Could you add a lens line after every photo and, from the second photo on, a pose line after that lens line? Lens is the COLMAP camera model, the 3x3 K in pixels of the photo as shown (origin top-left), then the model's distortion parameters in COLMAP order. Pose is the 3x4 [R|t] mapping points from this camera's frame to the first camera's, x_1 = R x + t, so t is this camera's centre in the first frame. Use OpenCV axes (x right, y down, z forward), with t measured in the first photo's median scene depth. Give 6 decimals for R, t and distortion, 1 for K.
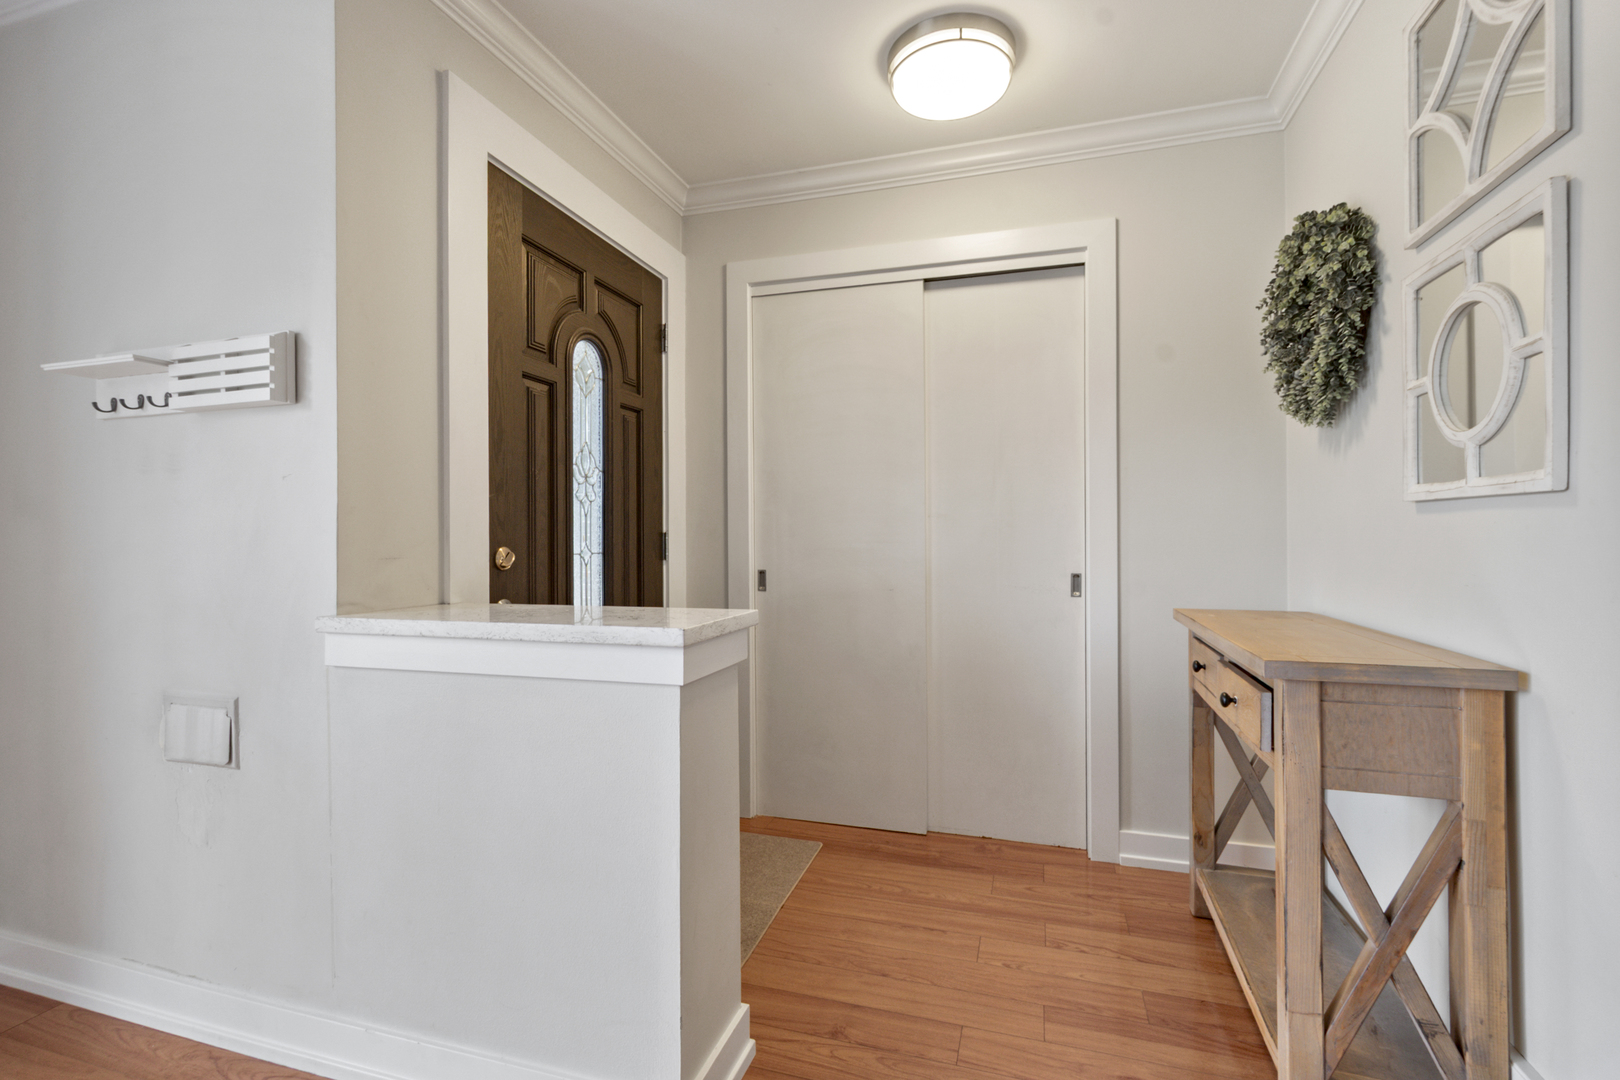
lens RADIAL K [[710.1, 0, 816.3], [0, 710.1, 539.6], [0, 0, 1]] dist [-0.000114, 0.000026]
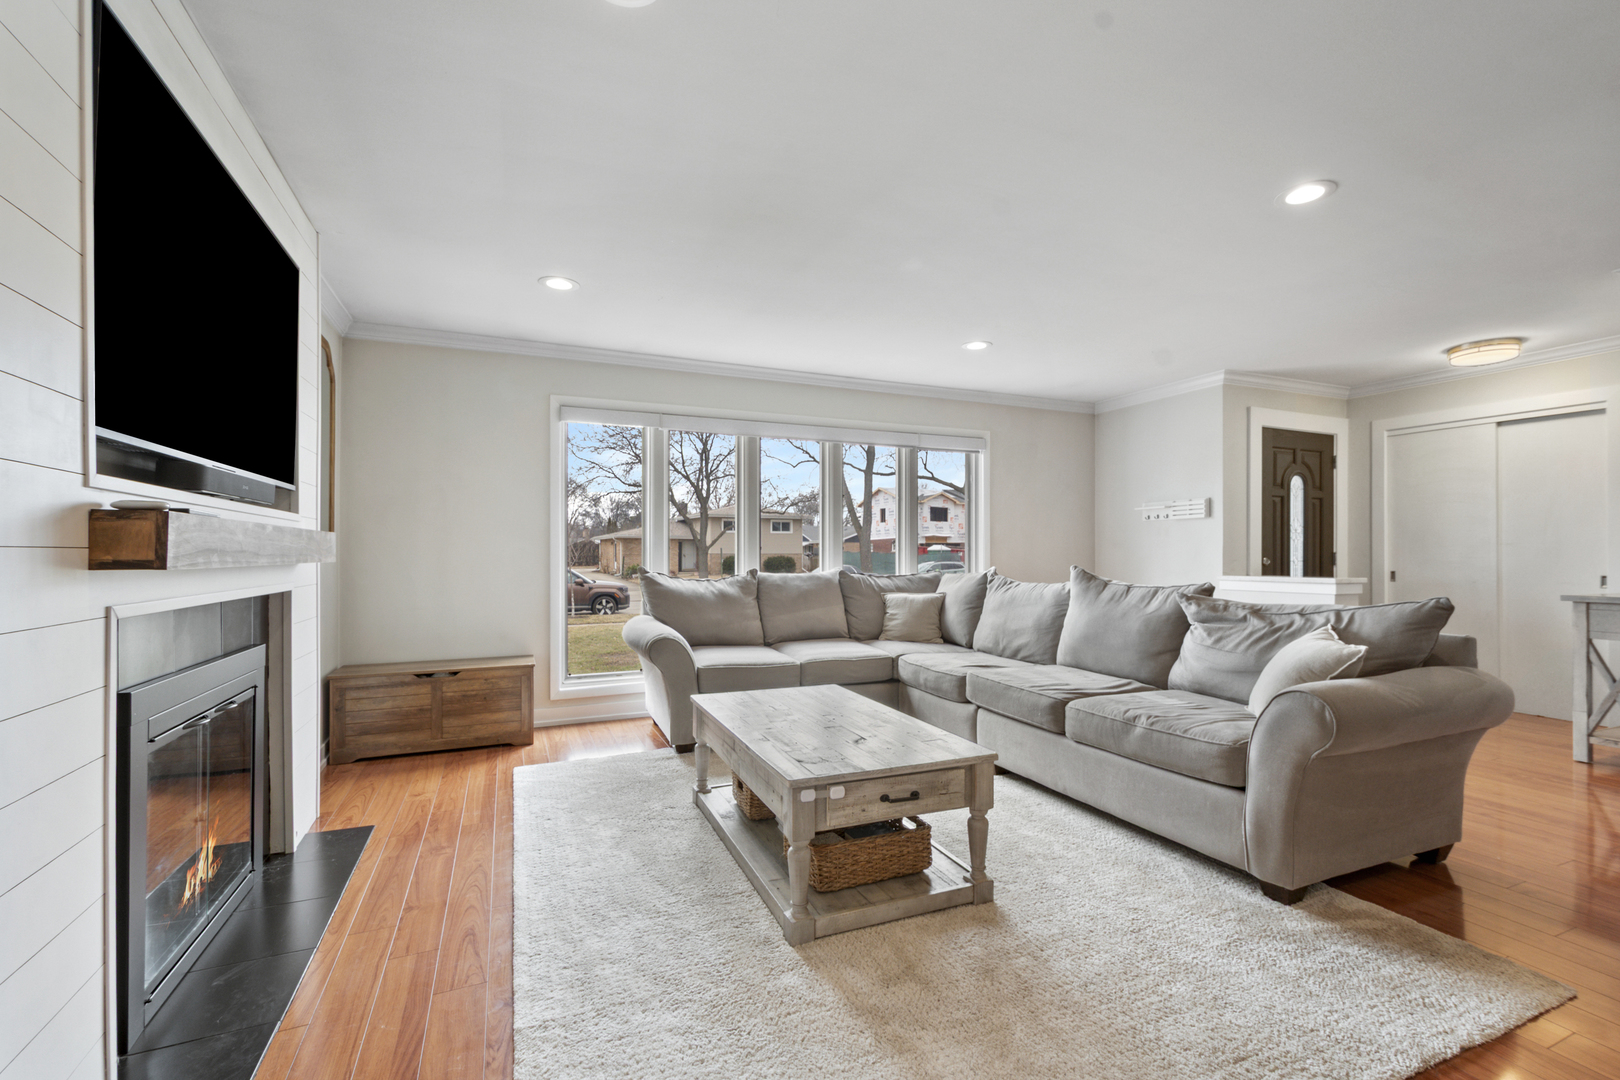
lens RADIAL K [[710.1, 0, 815.1], [0, 710.1, 555.6], [0, 0, 1]] dist [-0.000114, 0.000026]
pose [[0.656218, 0.008111, -0.754528, 0.467106], [-0.007499, 0.999963, 0.004227, 0.004503], [0.754534, 0.002884, 0.656254, -1.980800]]
